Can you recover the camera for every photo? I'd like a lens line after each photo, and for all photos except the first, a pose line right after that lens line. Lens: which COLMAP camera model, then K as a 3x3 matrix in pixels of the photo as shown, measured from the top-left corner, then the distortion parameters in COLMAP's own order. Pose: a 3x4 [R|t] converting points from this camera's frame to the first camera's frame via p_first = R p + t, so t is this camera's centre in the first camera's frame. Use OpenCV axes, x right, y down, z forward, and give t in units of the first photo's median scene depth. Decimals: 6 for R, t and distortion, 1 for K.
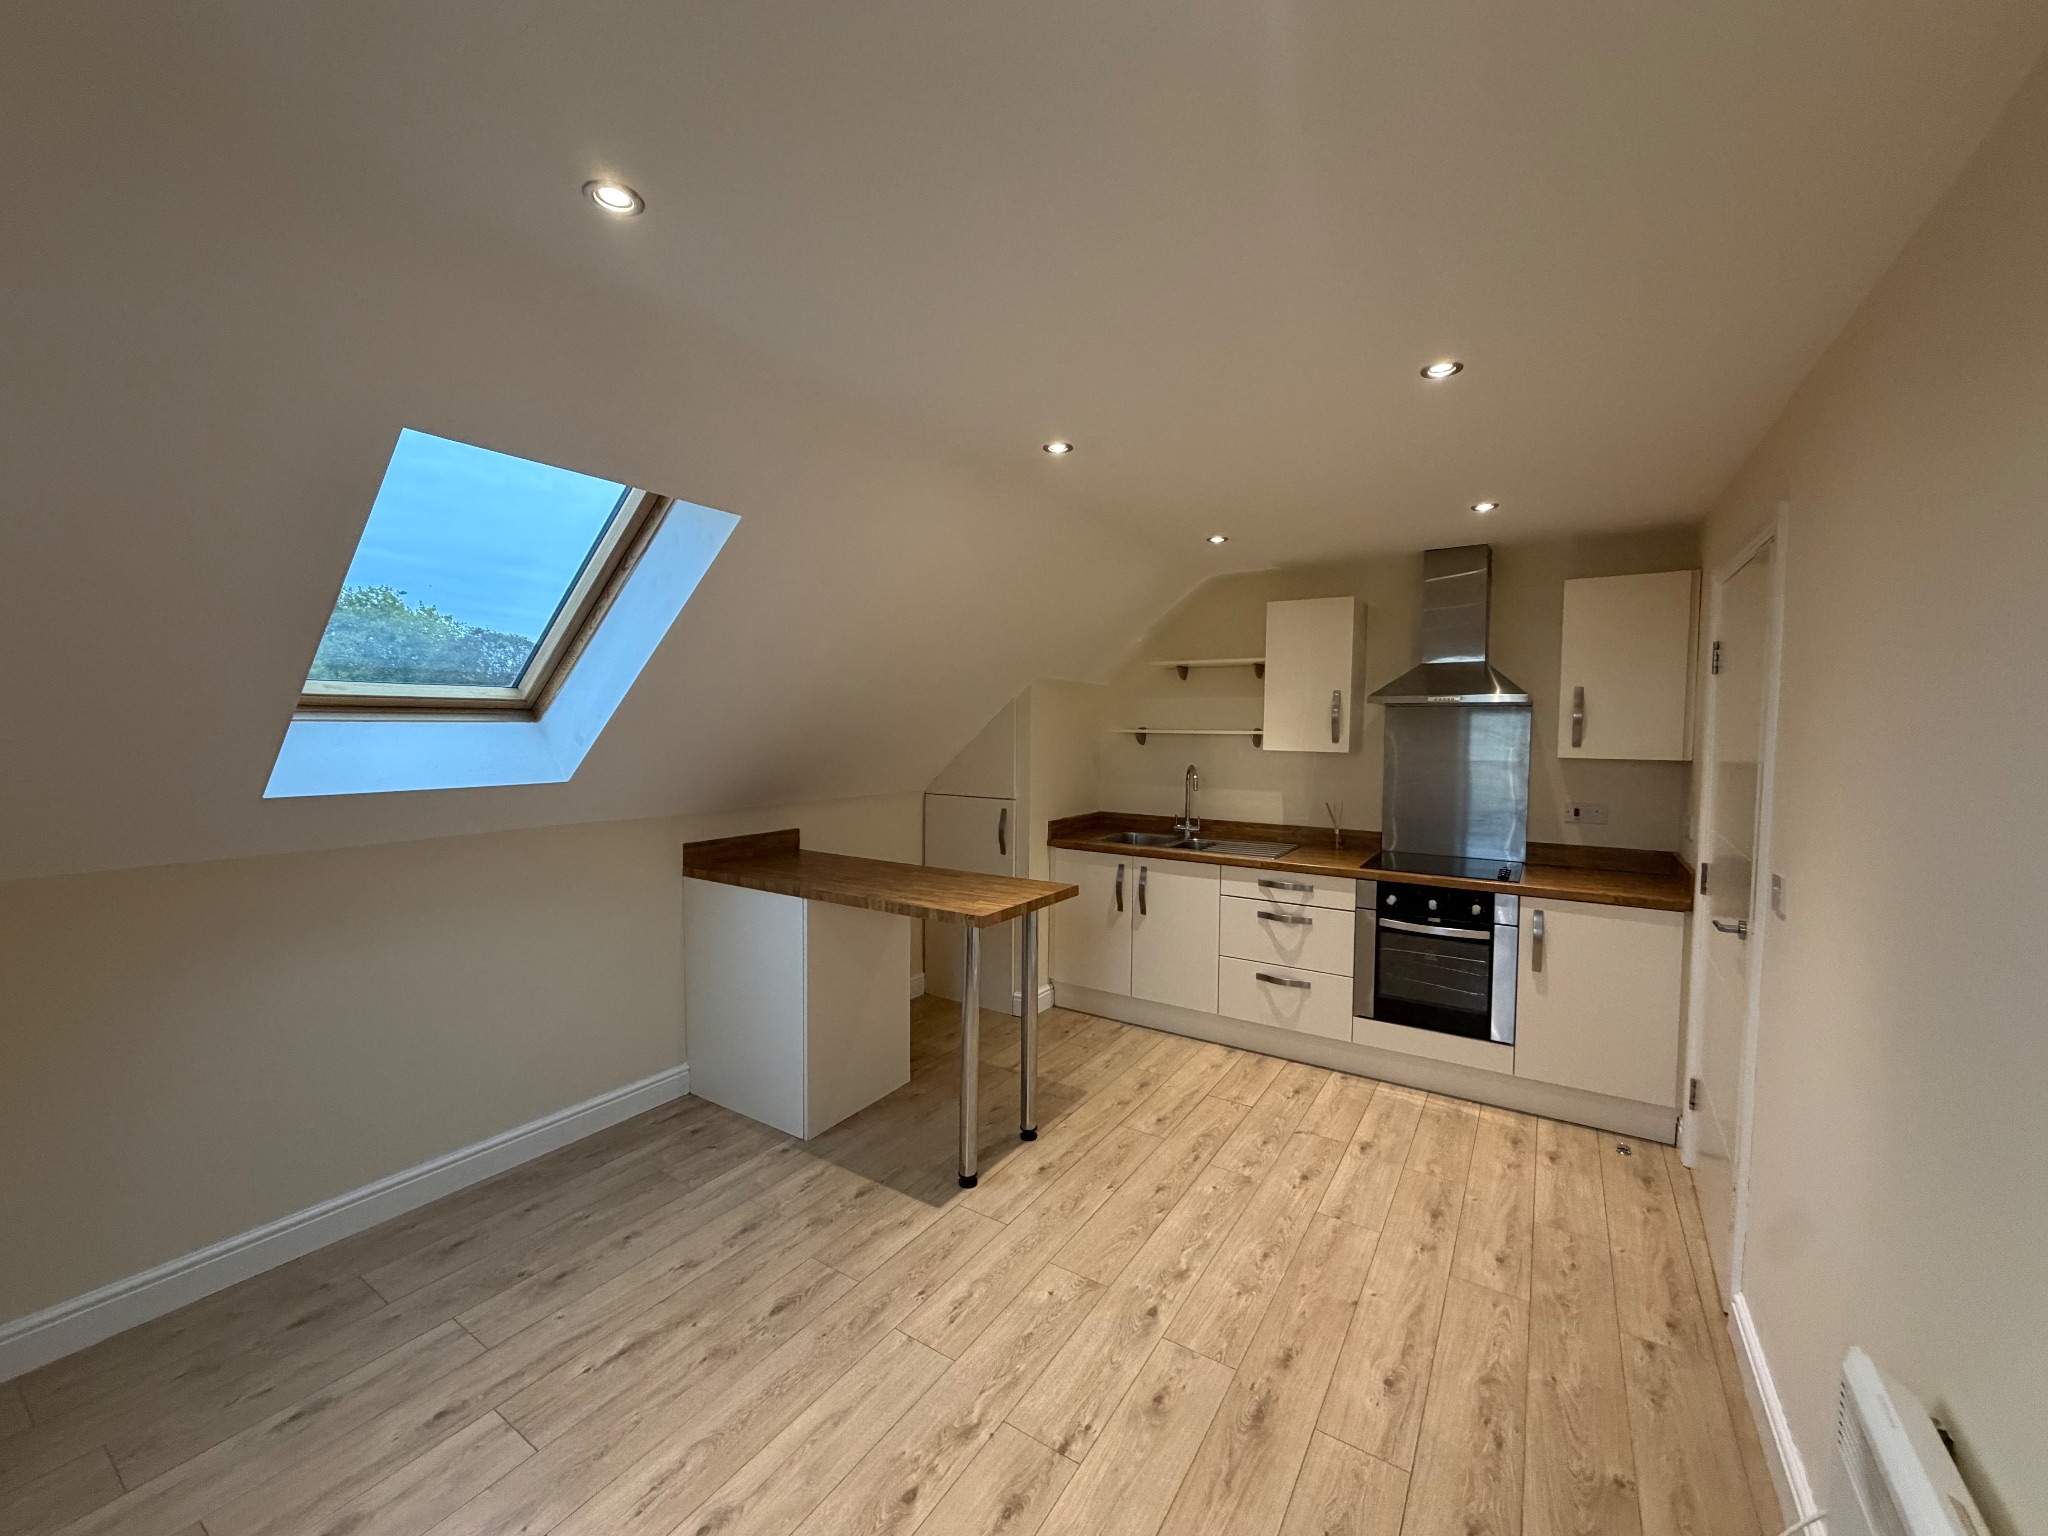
lens RADIAL K [[814.2, 0, 1018.8], [0, 814.2, 772.3], [0, 0, 1]] dist [-0.006185, 0.000229]
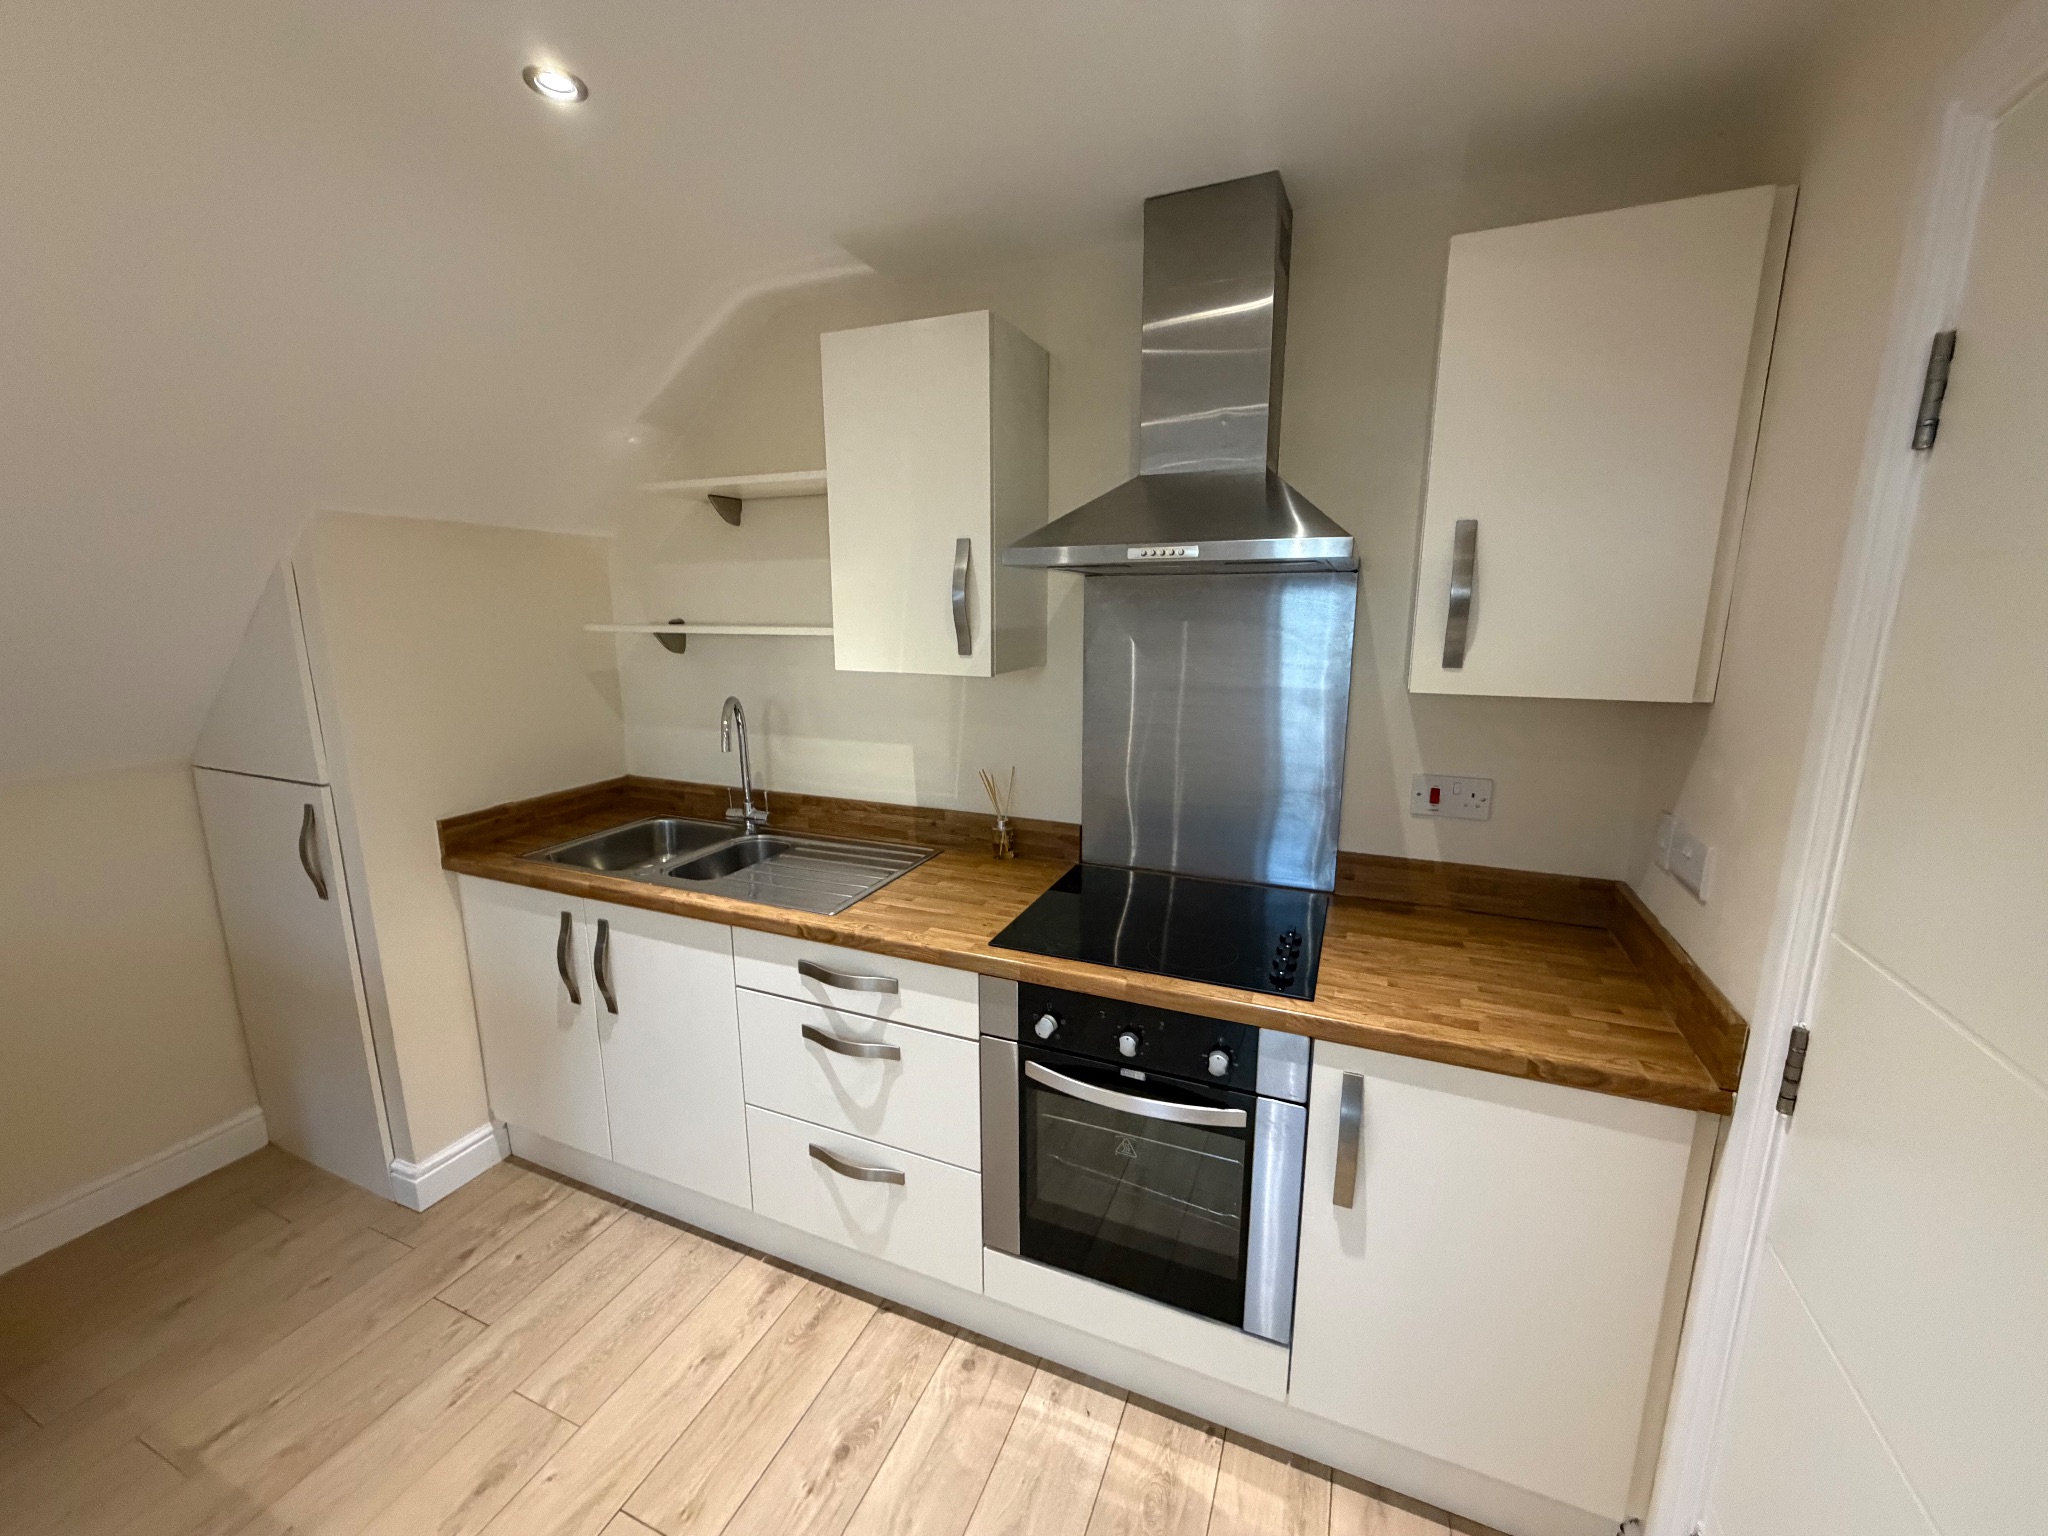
lens RADIAL K [[814.2, 0, 1018.3], [0, 814.2, 773.6], [0, 0, 1]] dist [-0.006185, 0.000229]
pose [[0.984208, -0.044977, 0.171207, 0.350599], [0.019160, 0.988567, 0.149557, -0.039843], [-0.175976, -0.143915, 0.973818, 0.557597]]
